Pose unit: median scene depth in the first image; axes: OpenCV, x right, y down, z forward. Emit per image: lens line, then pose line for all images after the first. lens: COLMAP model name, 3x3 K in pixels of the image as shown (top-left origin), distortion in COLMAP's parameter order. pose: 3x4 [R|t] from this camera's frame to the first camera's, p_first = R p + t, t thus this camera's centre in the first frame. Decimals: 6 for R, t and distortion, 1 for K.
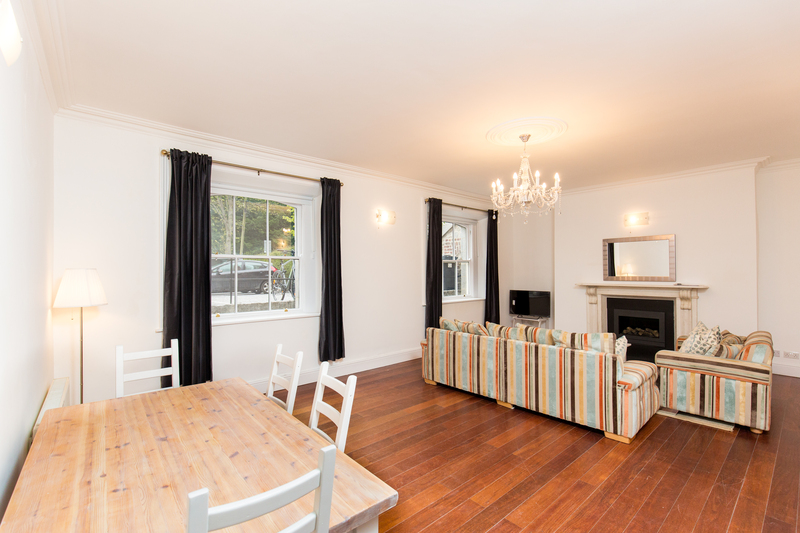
lens RADIAL K [[356.0, 0, 405.9], [0, 356.0, 268.5], [0, 0, 1]] dist [-0.001590, 0.000097]
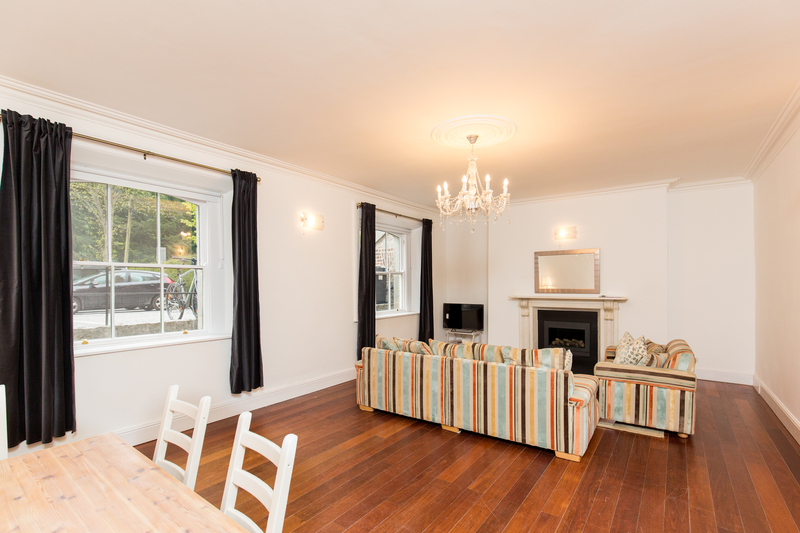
lens RADIAL K [[367.2, 0, 410.6], [0, 367.2, 284.9], [0, 0, 1]] dist [-0.001870, -0.000290]
pose [[0.974695, -0.000675, 0.223537, -0.032296], [-0.001770, 0.999941, 0.010738, 0.000882], [-0.223531, -0.010862, 0.974636, 0.099713]]
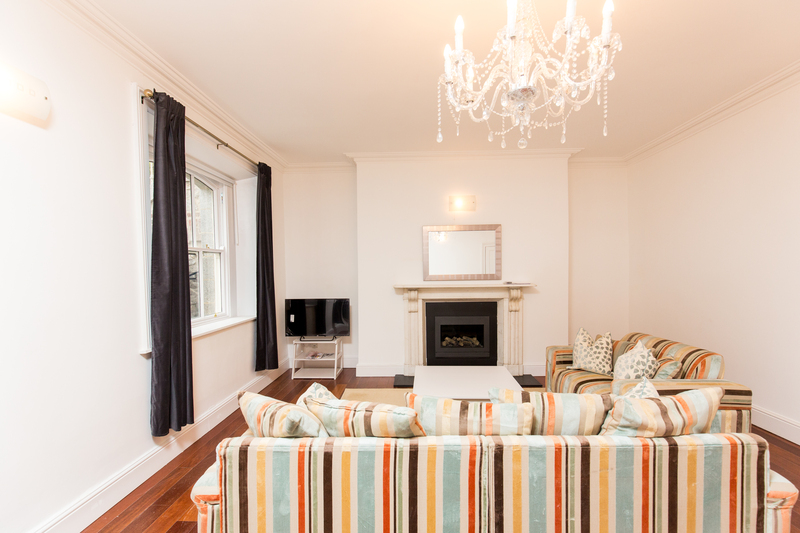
lens RADIAL K [[364.3, 0, 397.6], [0, 364.3, 279.1], [0, 0, 1]] dist [-0.003194, -0.000167]
pose [[0.696581, -0.023091, 0.717106, -0.068351], [0.003263, 0.999574, 0.029016, 0.011492], [-0.717471, -0.017872, 0.696359, 0.762522]]
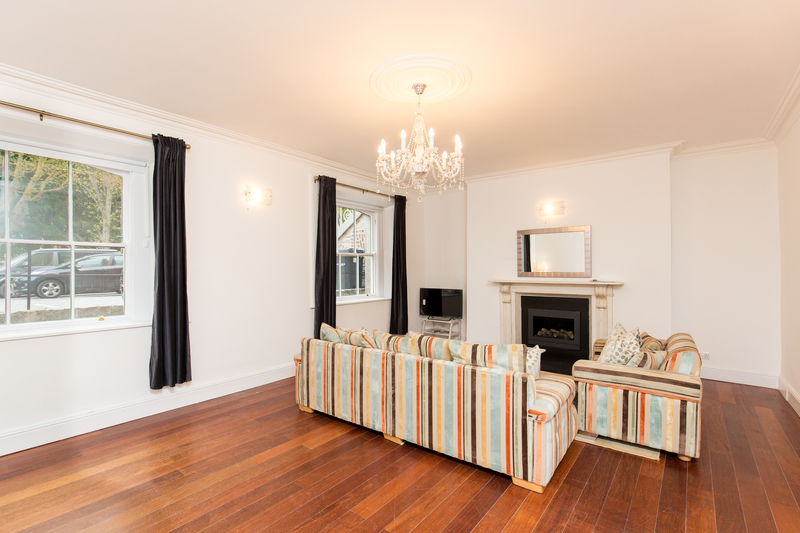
lens RADIAL K [[368.1, 0, 393.2], [0, 368.1, 267.3], [0, 0, 1]] dist [-0.000526, -0.000221]
pose [[0.985670, 0.003068, 0.168654, 0.138189], [-0.003616, 0.999989, 0.002942, 0.012656], [-0.168644, -0.003509, 0.985671, 0.215915]]
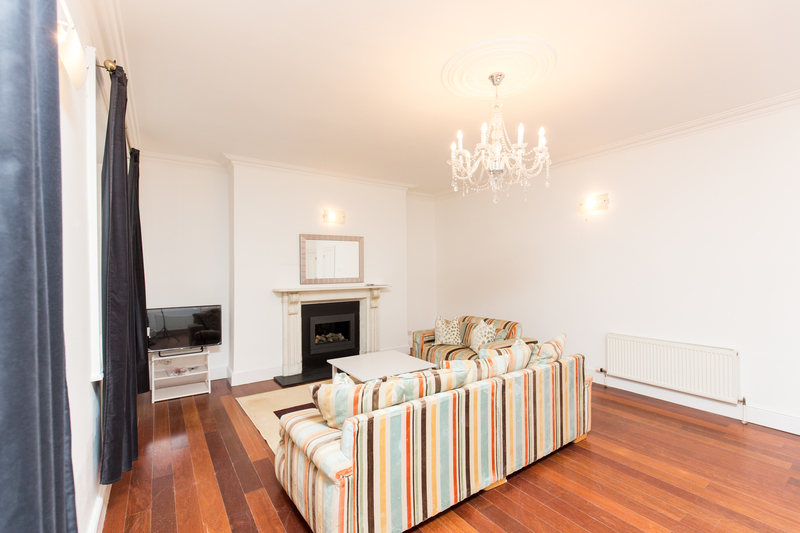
lens RADIAL K [[356.9, 0, 388.0], [0, 356.9, 270.0], [0, 0, 1]] dist [-0.000720, -0.000209]
pose [[0.145620, 0.004467, 0.989330, -0.359172], [0.003088, 0.999983, -0.004969, 0.007930], [-0.989336, 0.003778, 0.145604, 1.047017]]
